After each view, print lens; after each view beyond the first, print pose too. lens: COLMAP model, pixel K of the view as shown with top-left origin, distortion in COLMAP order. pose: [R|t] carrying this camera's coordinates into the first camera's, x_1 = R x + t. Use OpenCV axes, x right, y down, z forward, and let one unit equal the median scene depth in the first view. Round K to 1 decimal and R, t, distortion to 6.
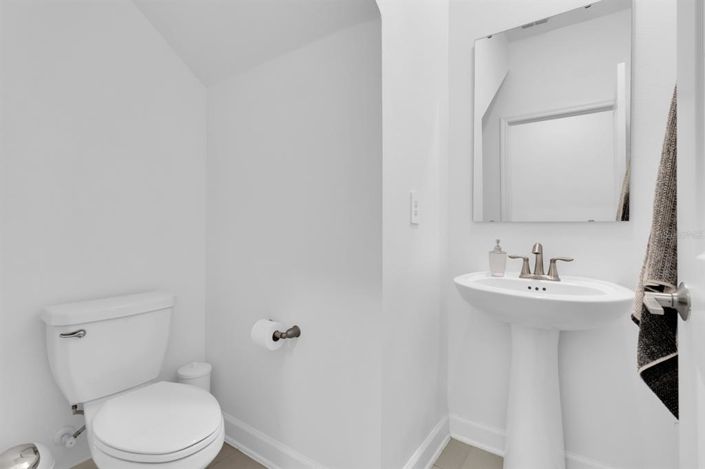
lens RADIAL K [[330.9, 0, 348.9], [0, 330.9, 227.3], [0, 0, 1]] dist [0.008770, -0.004316]
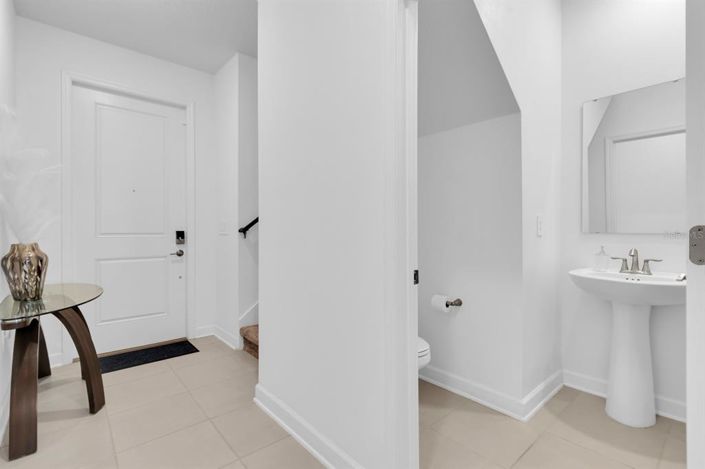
lens RADIAL K [[330.9, 0, 351.2], [0, 330.9, 236.3], [0, 0, 1]] dist [0.008770, -0.004316]
pose [[0.974604, -0.004947, -0.223881, -0.297983], [0.008006, 0.999887, 0.012758, -0.032736], [0.223793, -0.014226, 0.974533, -0.667915]]
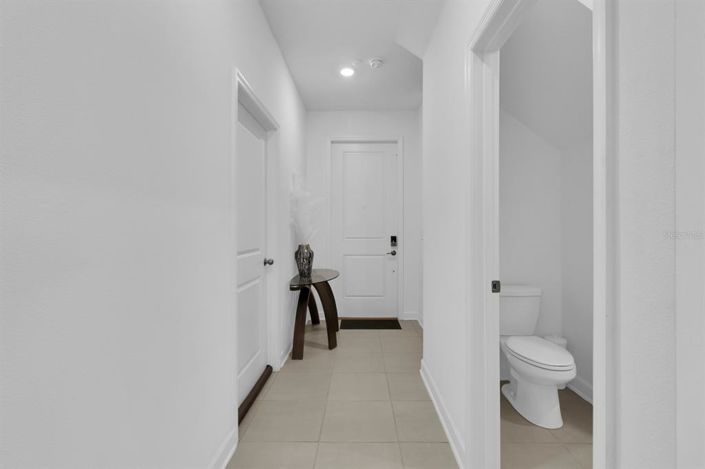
lens RADIAL K [[330.9, 0, 353.2], [0, 330.9, 238.1], [0, 0, 1]] dist [0.008770, -0.004316]
pose [[0.576568, 0.010338, -0.816984, 0.282693], [0.005416, 0.999850, 0.016474, -0.083365], [0.817031, -0.013923, 0.576425, -0.733433]]
